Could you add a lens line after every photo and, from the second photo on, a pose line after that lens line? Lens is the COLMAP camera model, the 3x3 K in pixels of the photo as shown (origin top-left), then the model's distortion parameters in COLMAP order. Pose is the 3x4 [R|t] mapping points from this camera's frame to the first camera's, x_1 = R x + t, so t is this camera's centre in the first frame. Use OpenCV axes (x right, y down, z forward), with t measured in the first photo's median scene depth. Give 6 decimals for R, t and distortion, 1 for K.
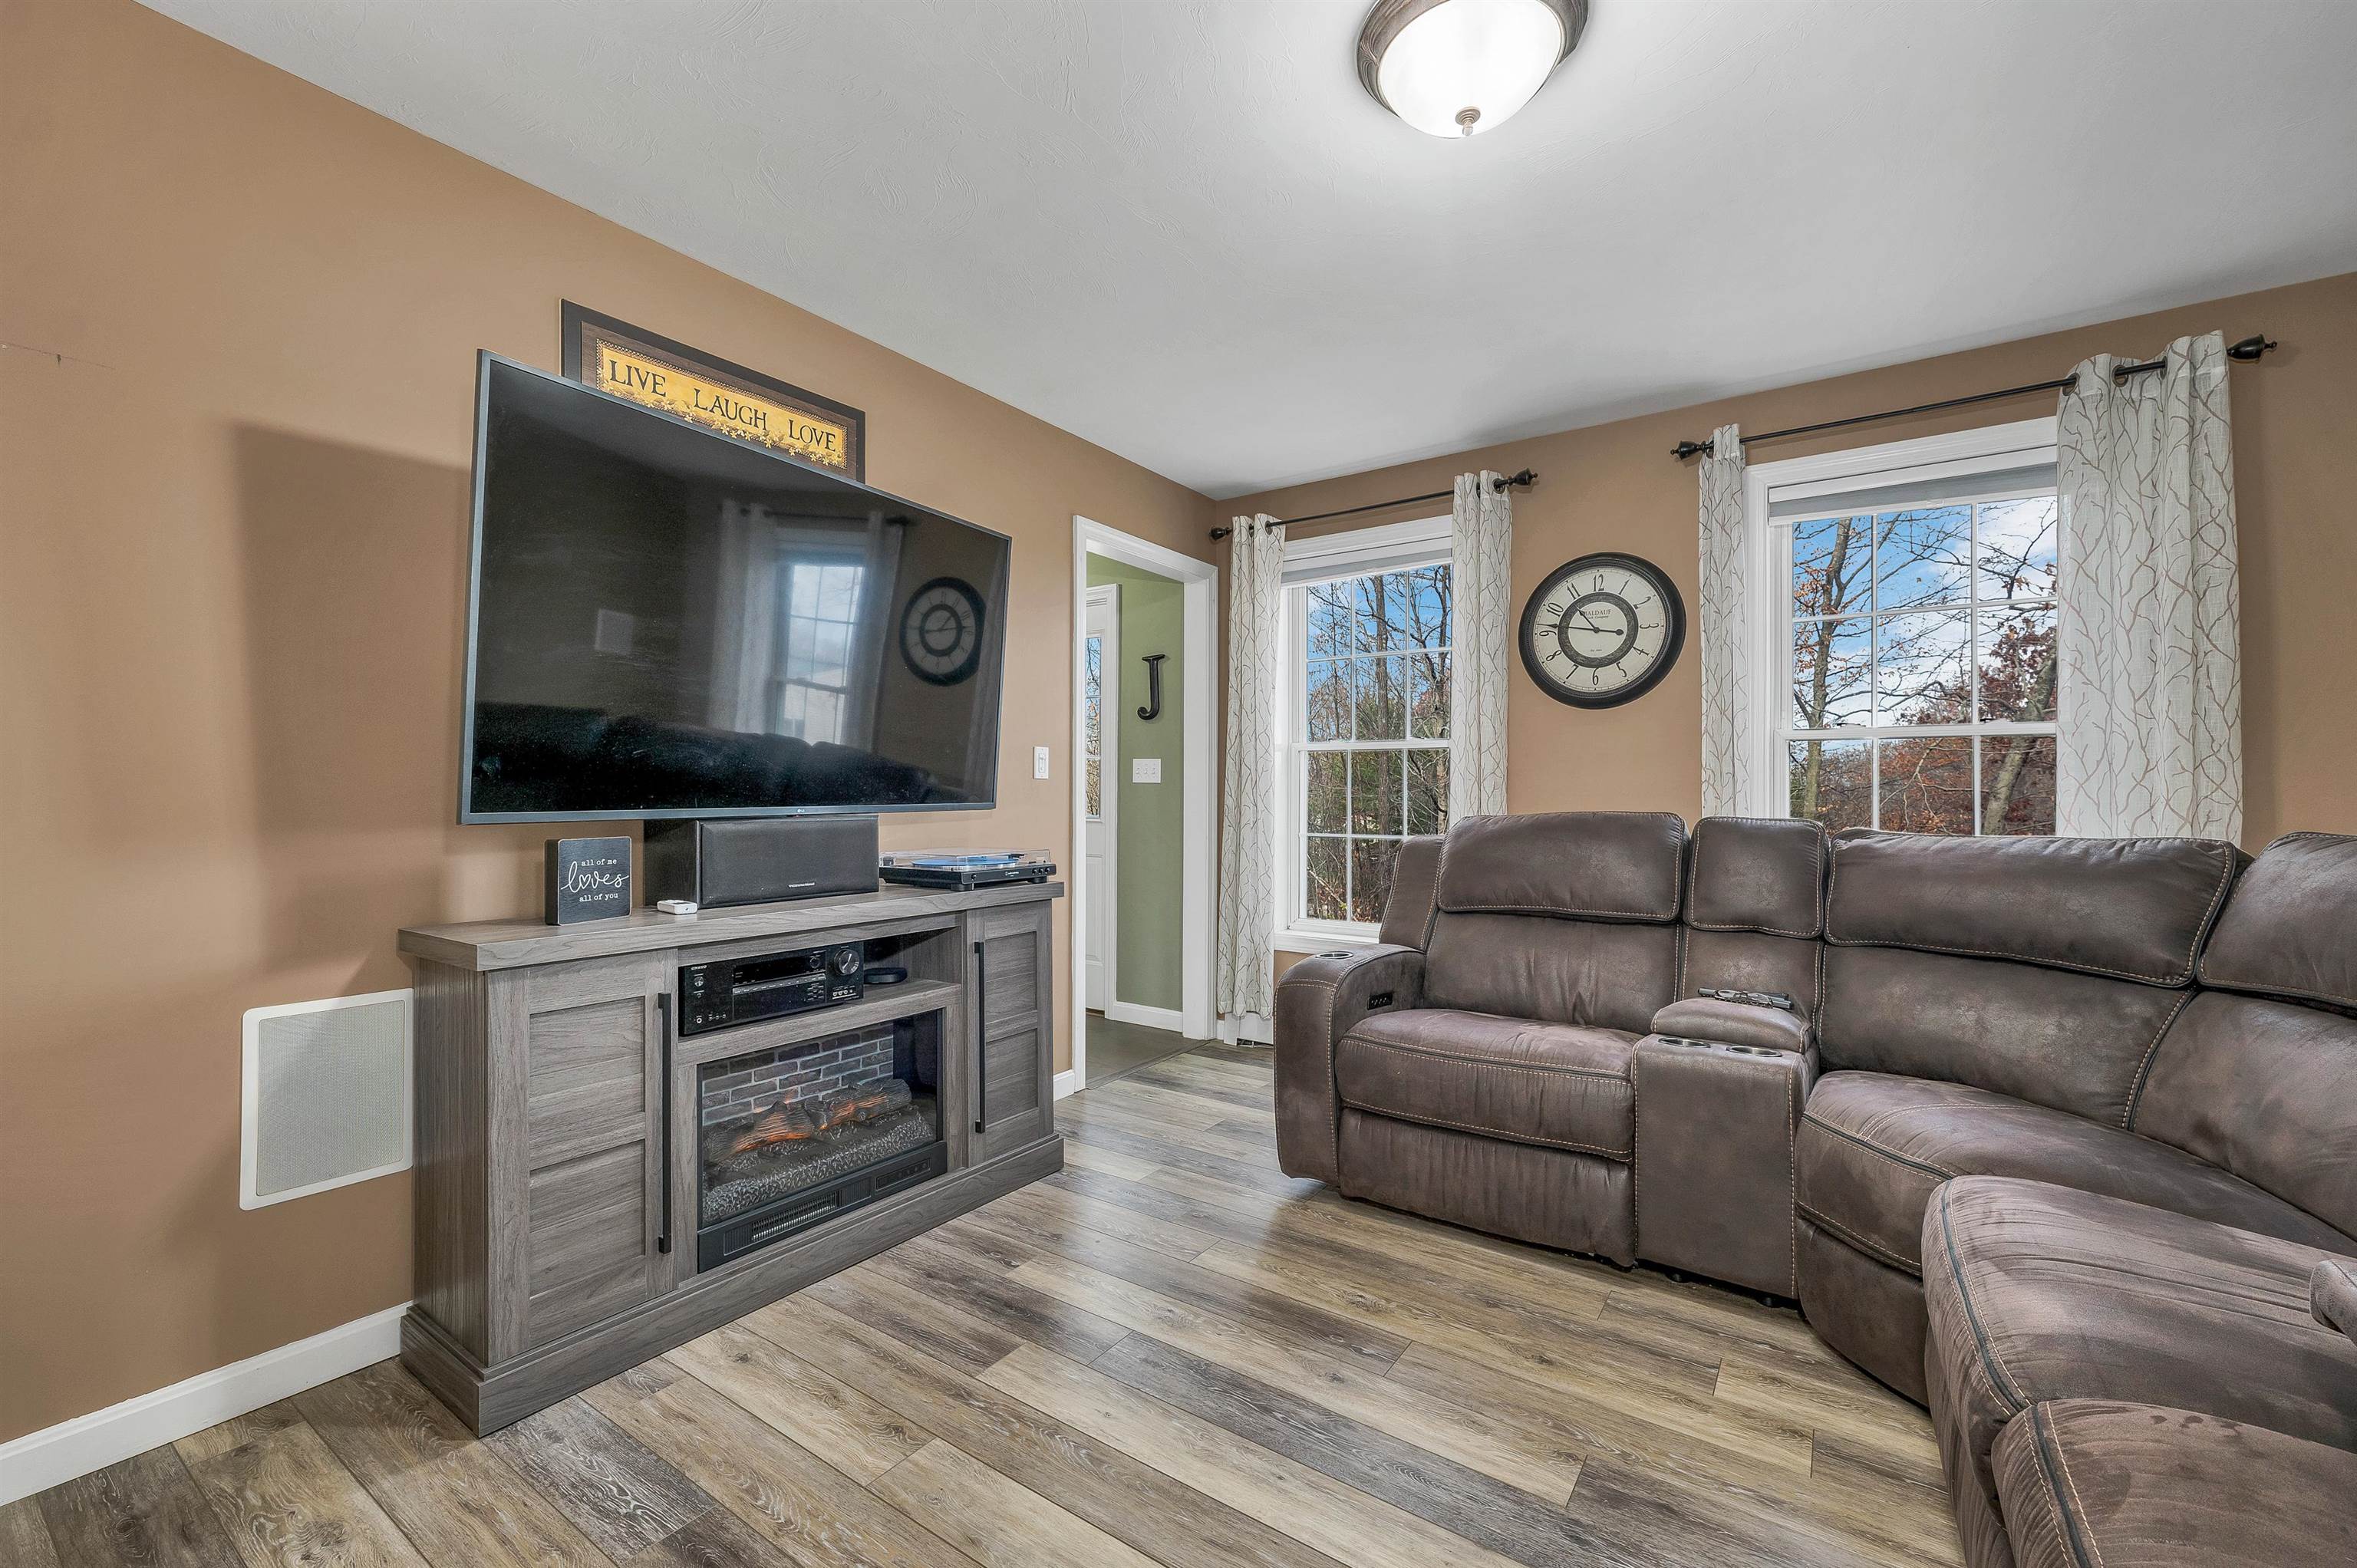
lens RADIAL K [[986.0, 0, 1181.4], [0, 986.0, 793.7], [0, 0, 1]] dist [-0.002496, -0.000199]
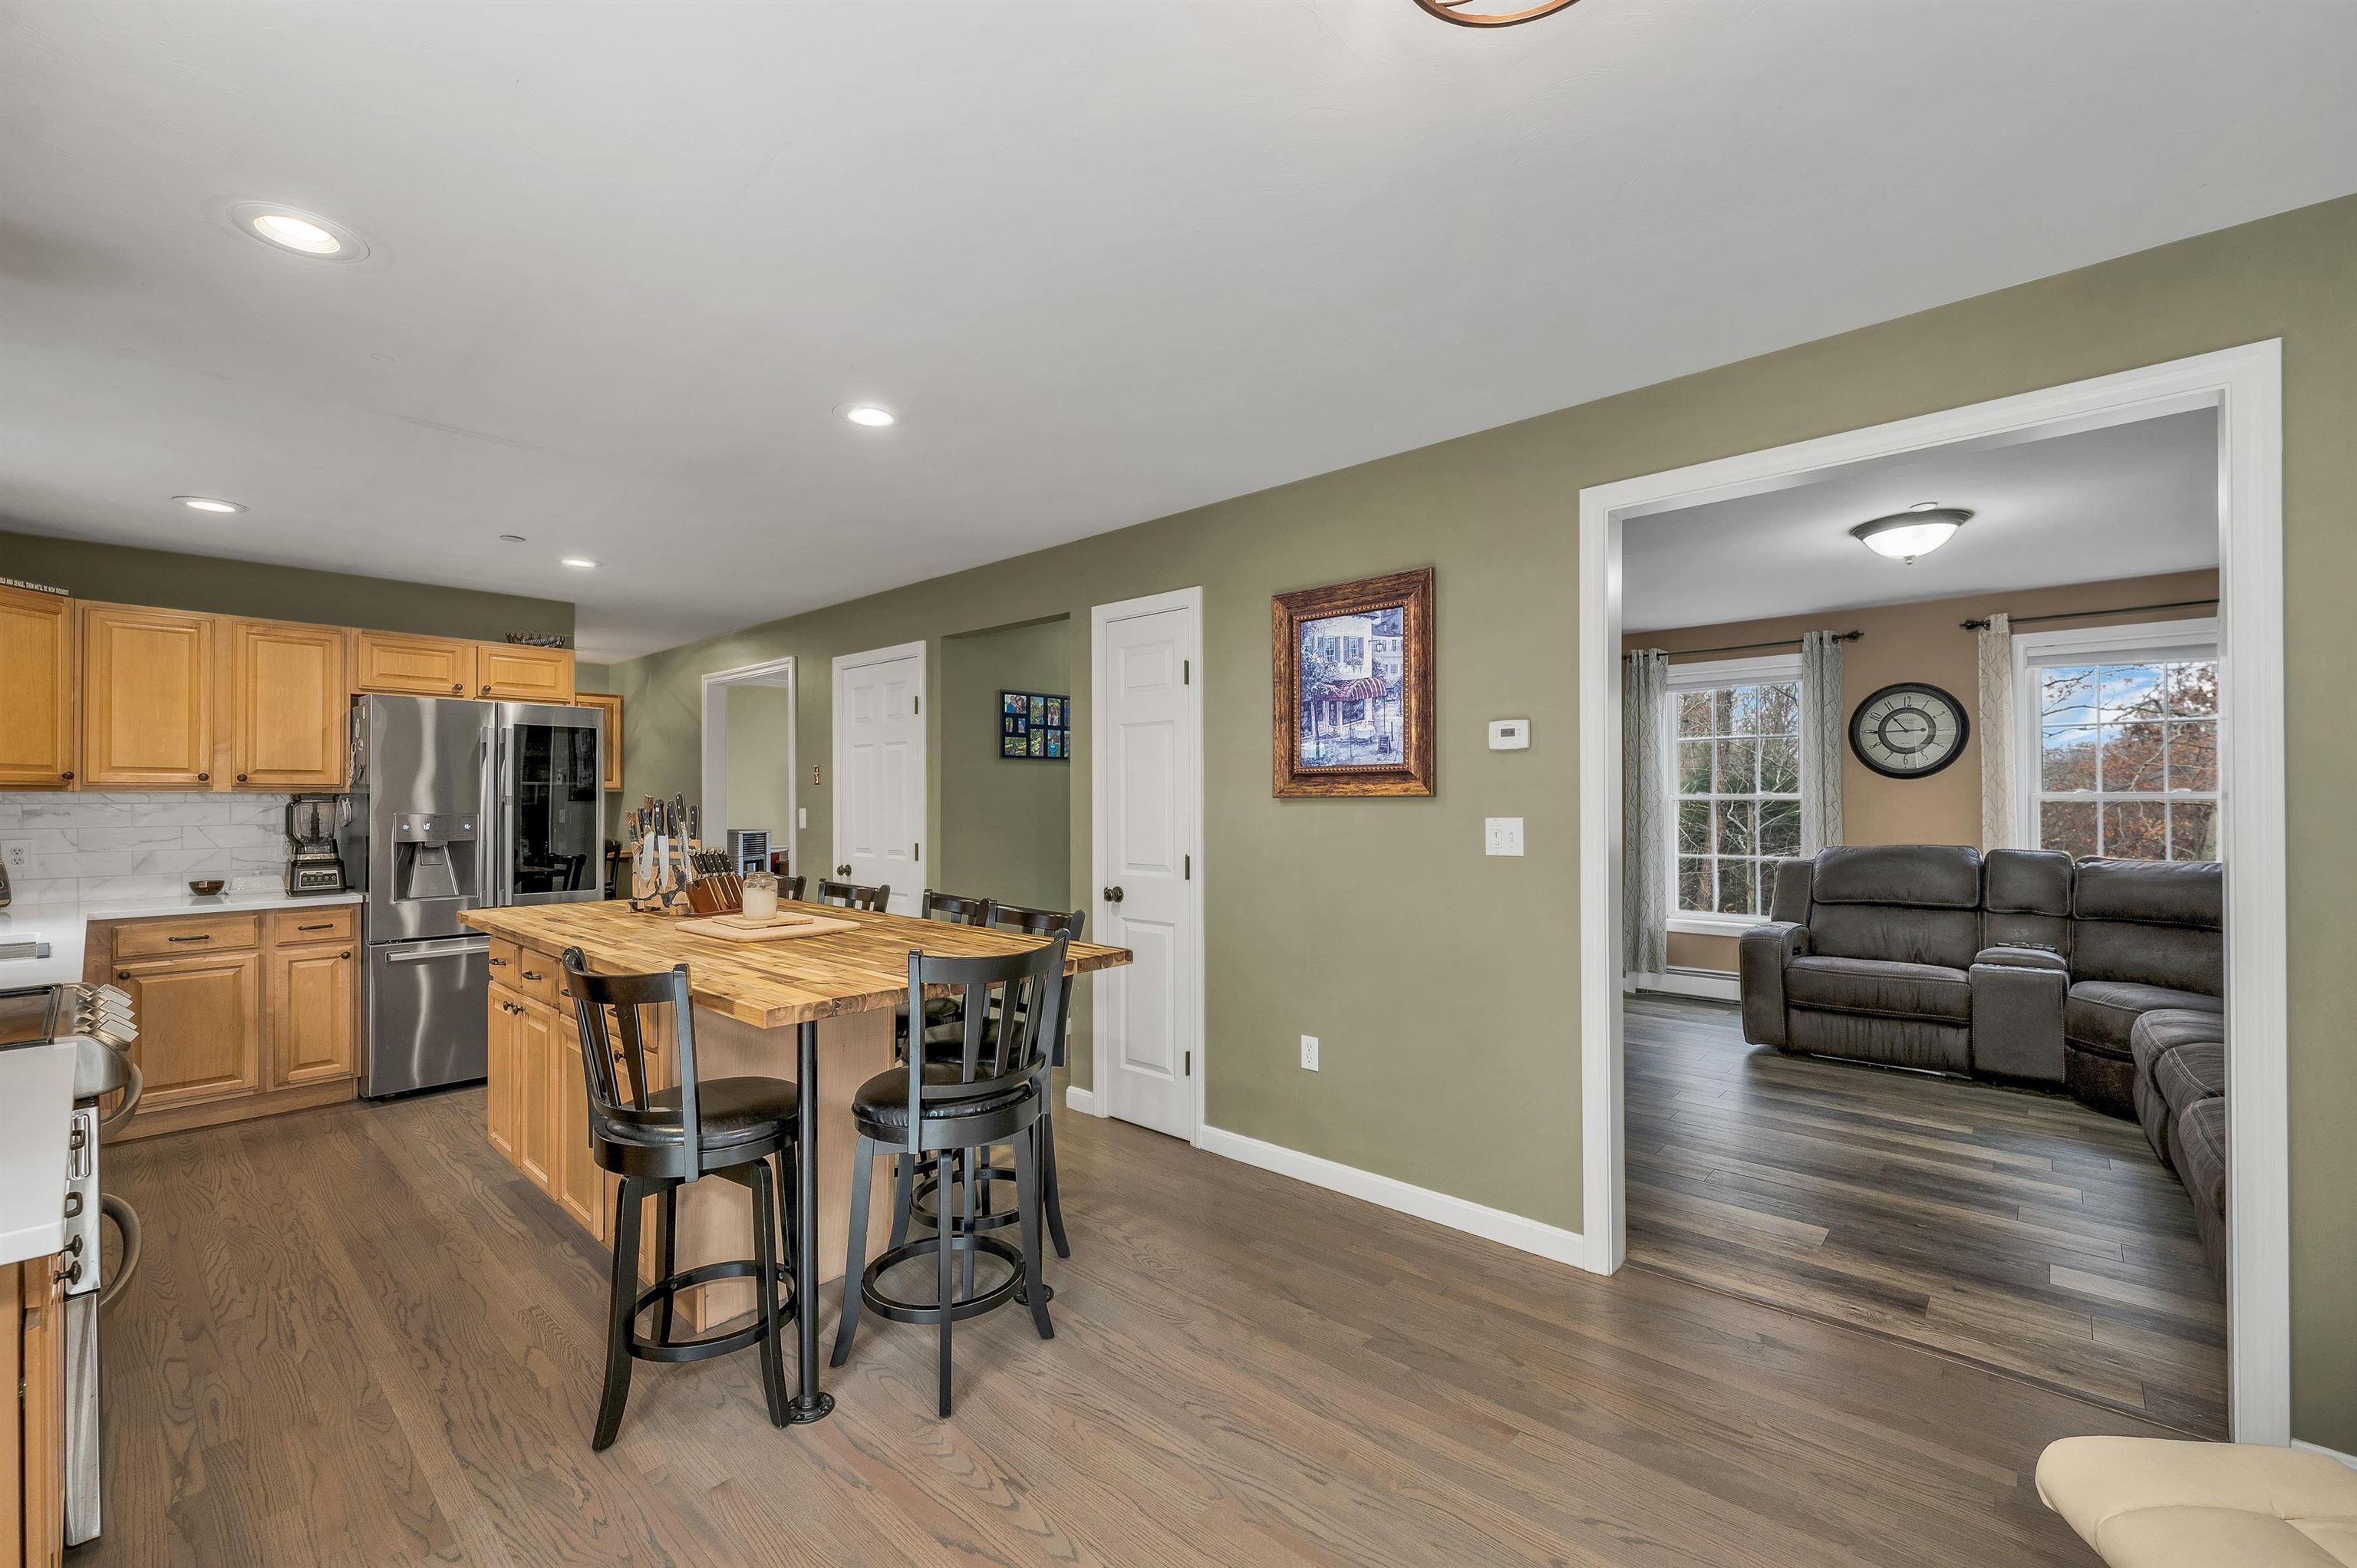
lens RADIAL K [[994.5, 0, 1185.9], [0, 994.5, 802.7], [0, 0, 1]] dist [0.001715, 0.000272]
pose [[0.992694, -0.005661, -0.120522, -0.663758], [0.005066, 0.999973, -0.005243, -0.055795], [0.120549, 0.004594, 0.992697, -0.908083]]
